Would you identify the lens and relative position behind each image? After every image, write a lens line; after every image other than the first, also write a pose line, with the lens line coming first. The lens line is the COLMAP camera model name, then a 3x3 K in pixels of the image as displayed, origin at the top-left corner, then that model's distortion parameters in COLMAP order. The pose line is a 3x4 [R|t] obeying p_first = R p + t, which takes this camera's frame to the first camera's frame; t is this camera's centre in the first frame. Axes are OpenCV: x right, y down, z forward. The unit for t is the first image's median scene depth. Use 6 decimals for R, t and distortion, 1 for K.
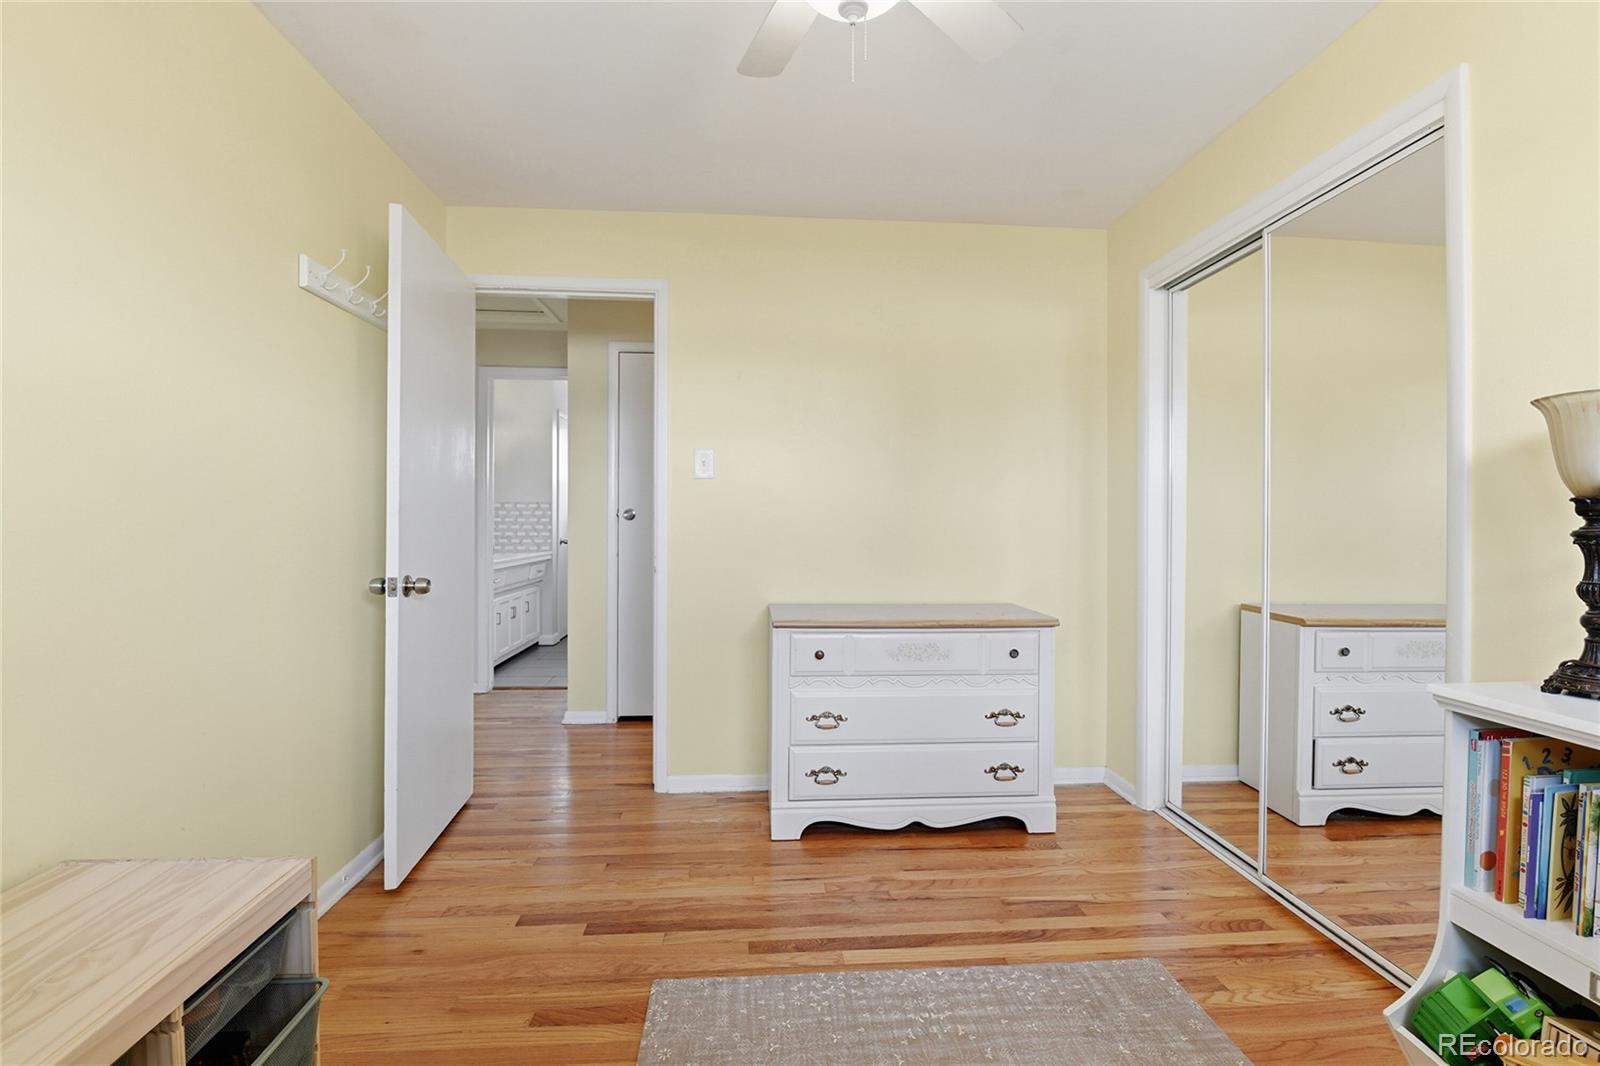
lens RADIAL K [[714.6, 0, 805.6], [0, 714.6, 528.7], [0, 0, 1]] dist [0.002626, -0.010139]
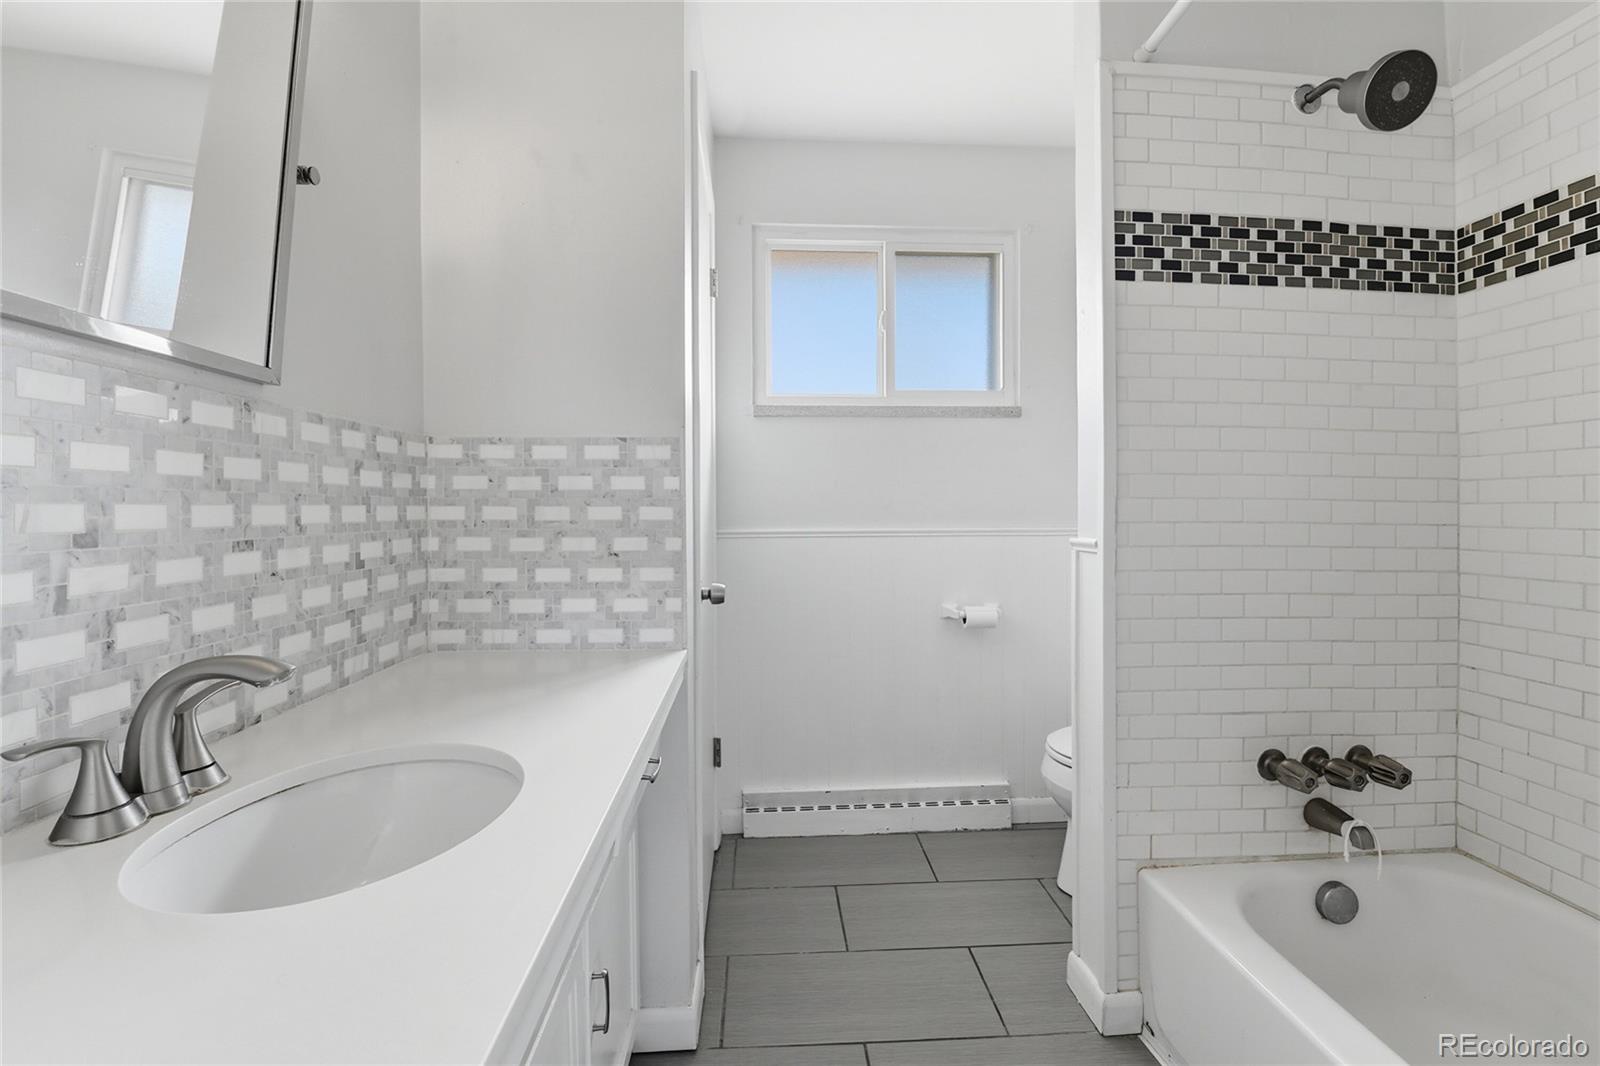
lens RADIAL K [[714.6, 0, 805.6], [0, 714.6, 528.7], [0, 0, 1]] dist [0.002626, -0.010139]
pose [[0.999930, -0.008024, -0.008720, -0.314655], [0.008151, 0.999861, 0.014554, -0.010368], [0.008602, -0.014624, 0.999856, 0.771519]]
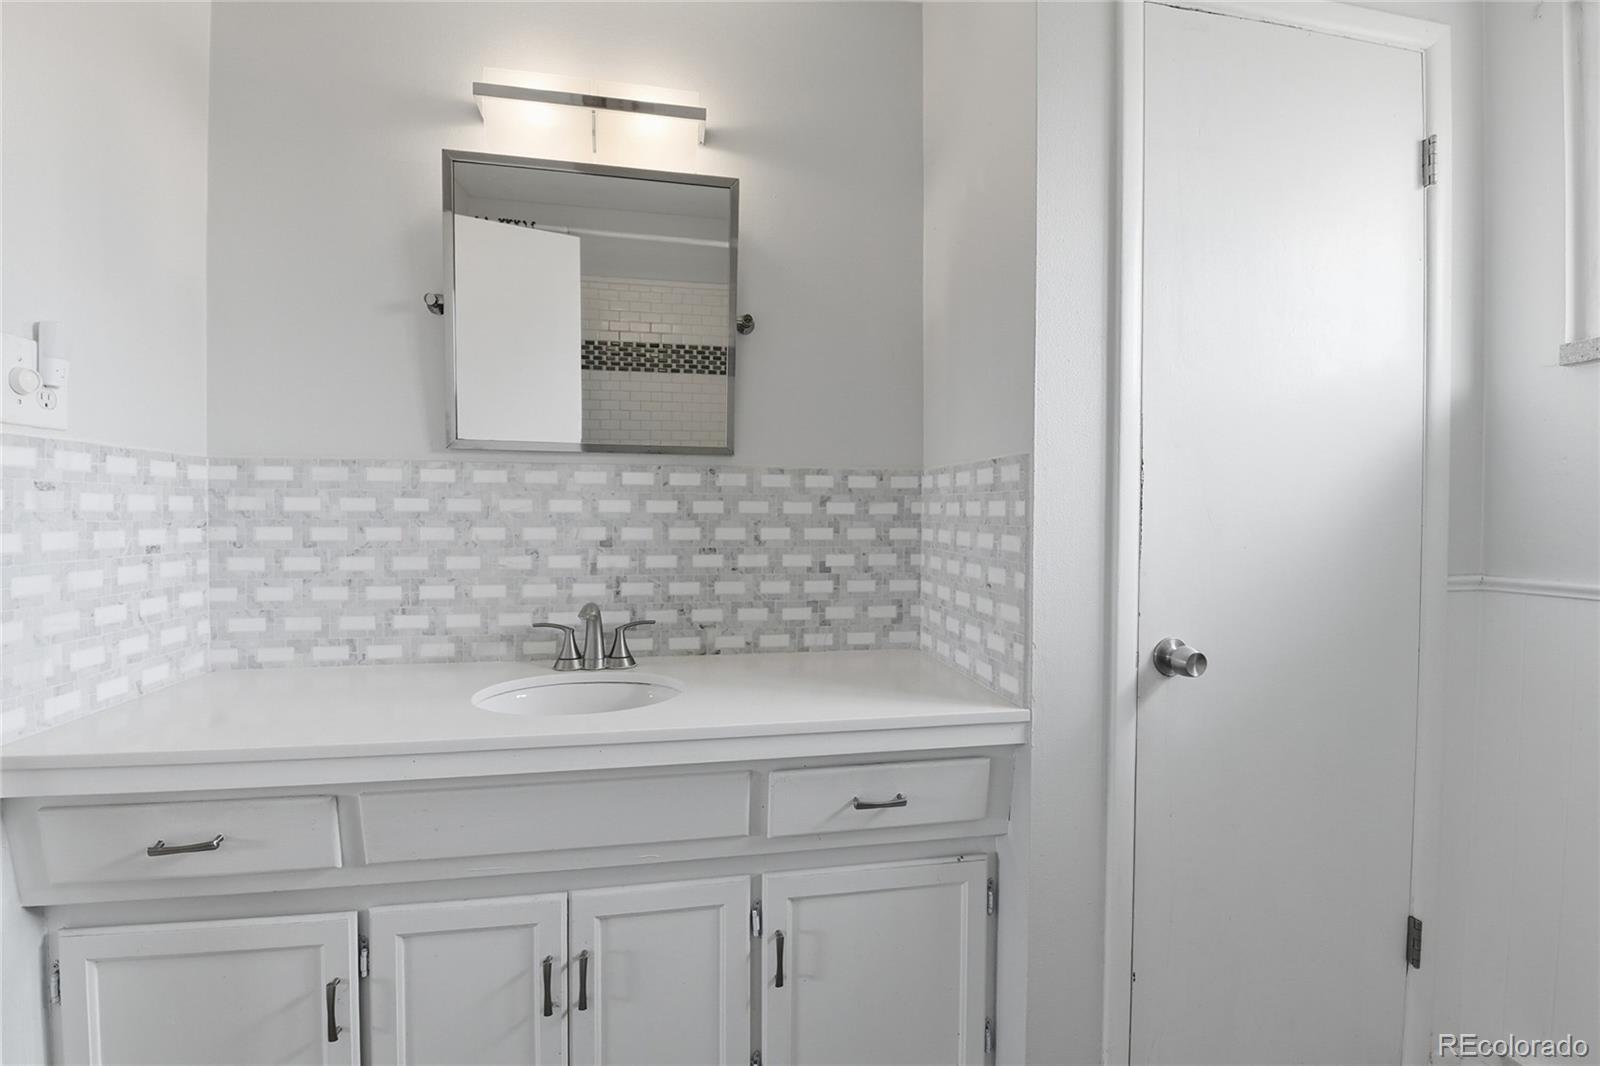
lens RADIAL K [[714.6, 0, 805.6], [0, 714.6, 528.7], [0, 0, 1]] dist [0.002626, -0.010139]
pose [[0.113752, 0.018328, -0.993340, -0.172333], [-0.019905, 0.999671, 0.016166, -0.018471], [0.993310, 0.017934, 0.114079, 0.920810]]
